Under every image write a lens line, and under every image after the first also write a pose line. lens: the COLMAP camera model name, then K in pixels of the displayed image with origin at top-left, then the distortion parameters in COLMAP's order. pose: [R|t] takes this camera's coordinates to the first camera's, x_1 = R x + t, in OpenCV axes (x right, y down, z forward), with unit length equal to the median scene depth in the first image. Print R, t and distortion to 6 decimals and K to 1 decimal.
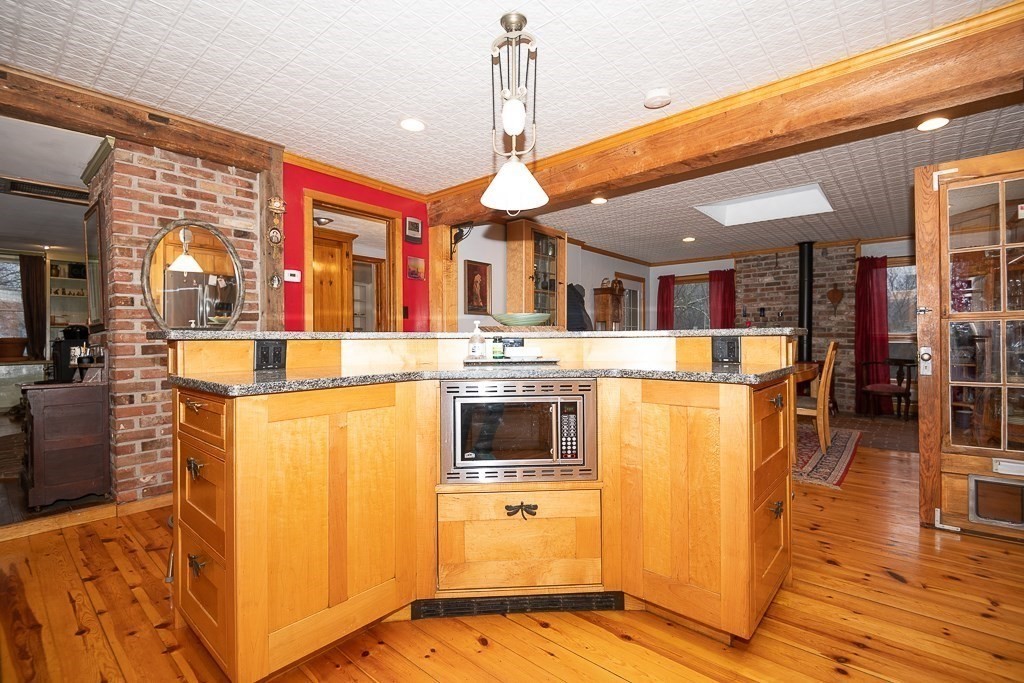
lens RADIAL K [[463.5, 0, 517.1], [0, 463.5, 340.8], [0, 0, 1]] dist [0.023324, -0.011496]
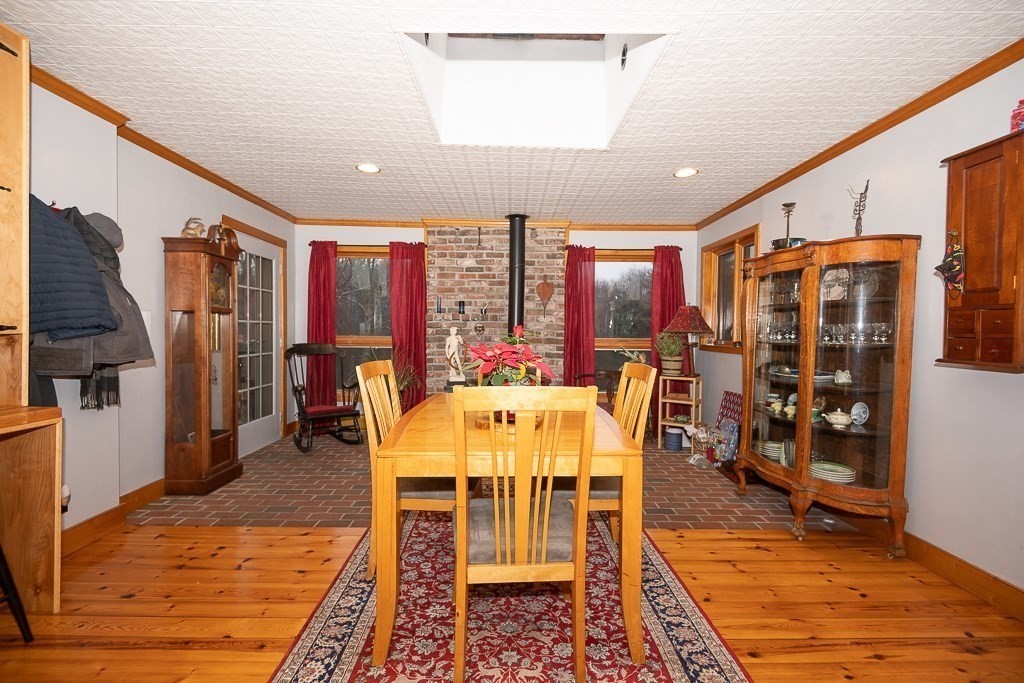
lens RADIAL K [[463.5, 0, 512.5], [0, 463.5, 343.6], [0, 0, 1]] dist [0.023324, -0.011496]
pose [[0.759115, -0.003710, 0.650946, 0.125310], [-0.011449, 0.999753, 0.019049, -0.020870], [-0.650856, -0.021913, 0.758885, 0.421089]]
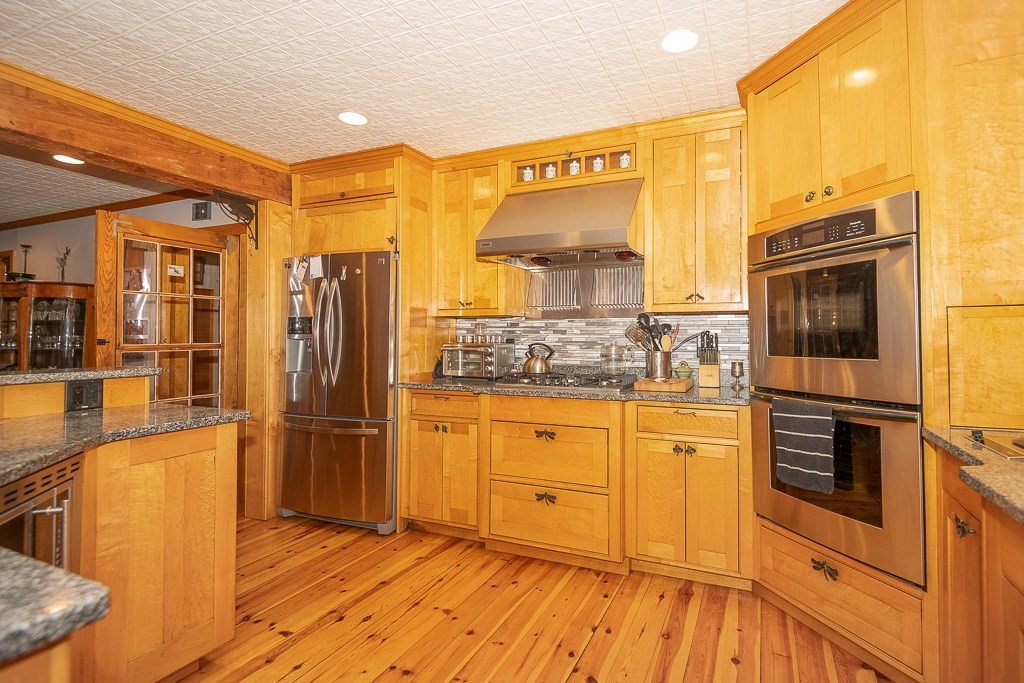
lens RADIAL K [[500.6, 0, 544.8], [0, 500.6, 329.8], [0, 0, 1]] dist [0.013039, -0.000678]
pose [[-0.298664, 0.024796, 0.954036, -0.208445], [0.003644, 0.999685, -0.024842, -0.022771], [-0.954352, -0.003943, -0.298660, 0.138509]]
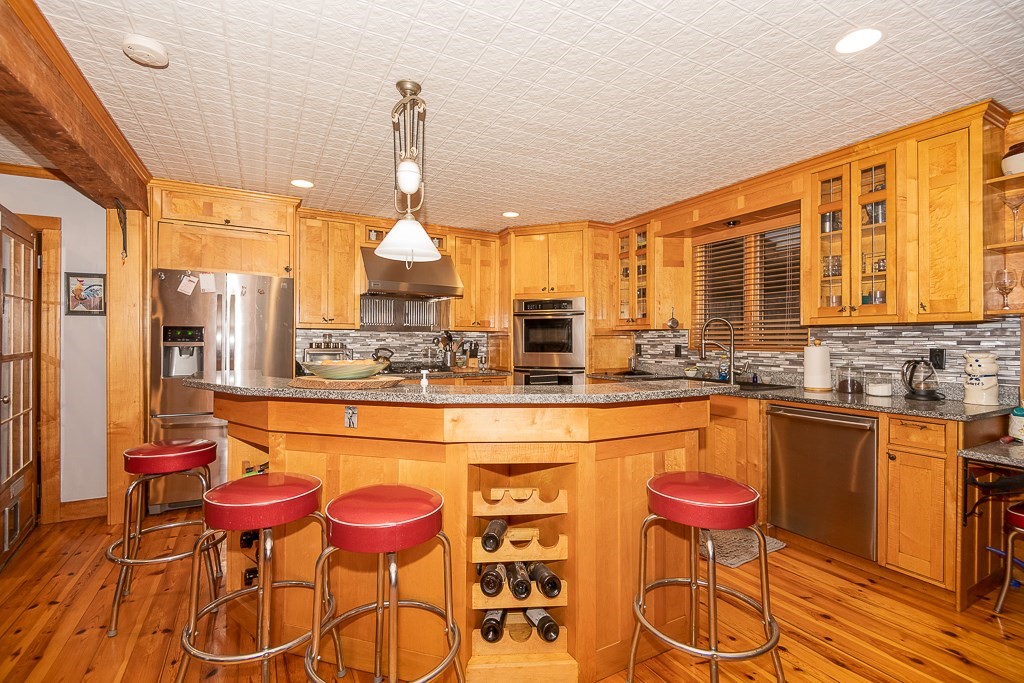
lens RADIAL K [[463.5, 0, 508.8], [0, 463.5, 342.6], [0, 0, 1]] dist [0.023324, -0.011496]
pose [[-0.932093, 0.001160, 0.362216, -0.175719], [0.002860, 0.999987, 0.004156, -0.031036], [-0.362207, 0.004910, -0.932085, 0.548209]]
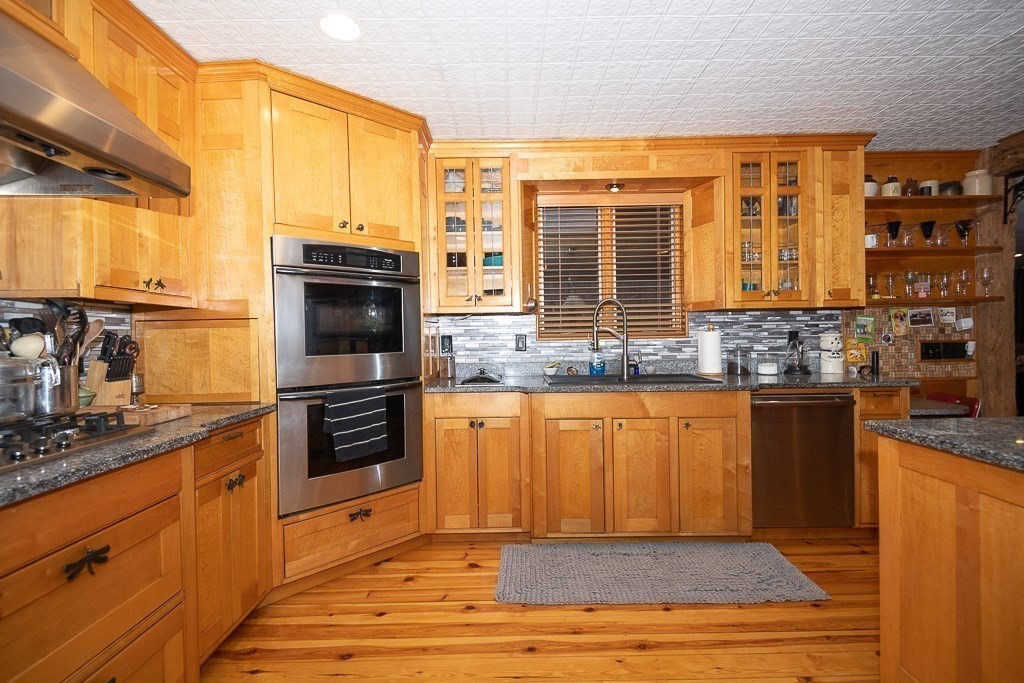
lens RADIAL K [[463.5, 0, 515.0], [0, 463.5, 339.4], [0, 0, 1]] dist [0.023324, -0.011496]
pose [[-0.757985, 0.023349, -0.651854, 0.142118], [0.018989, 0.999725, 0.013728, -0.026571], [0.651996, -0.001972, -0.758220, 0.235612]]
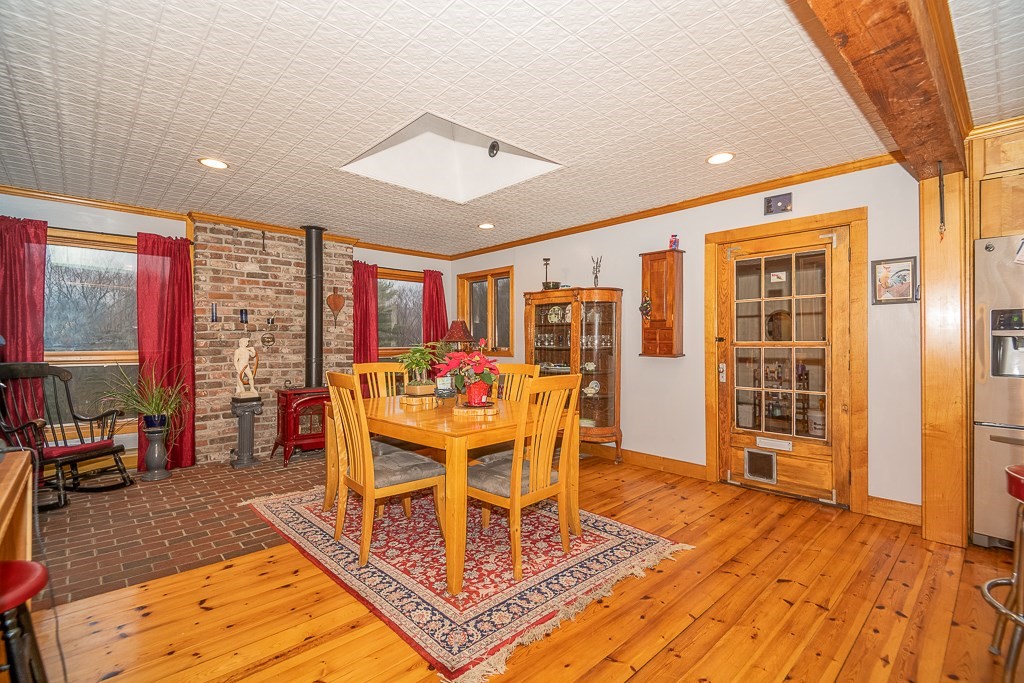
lens RADIAL K [[463.5, 0, 520.9], [0, 463.5, 341.9], [0, 0, 1]] dist [0.023324, -0.011496]
pose [[0.106262, 0.005278, 0.994324, -0.084426], [0.004409, 0.999974, -0.005779, -0.020700], [-0.994328, 0.004998, 0.106236, 0.565783]]
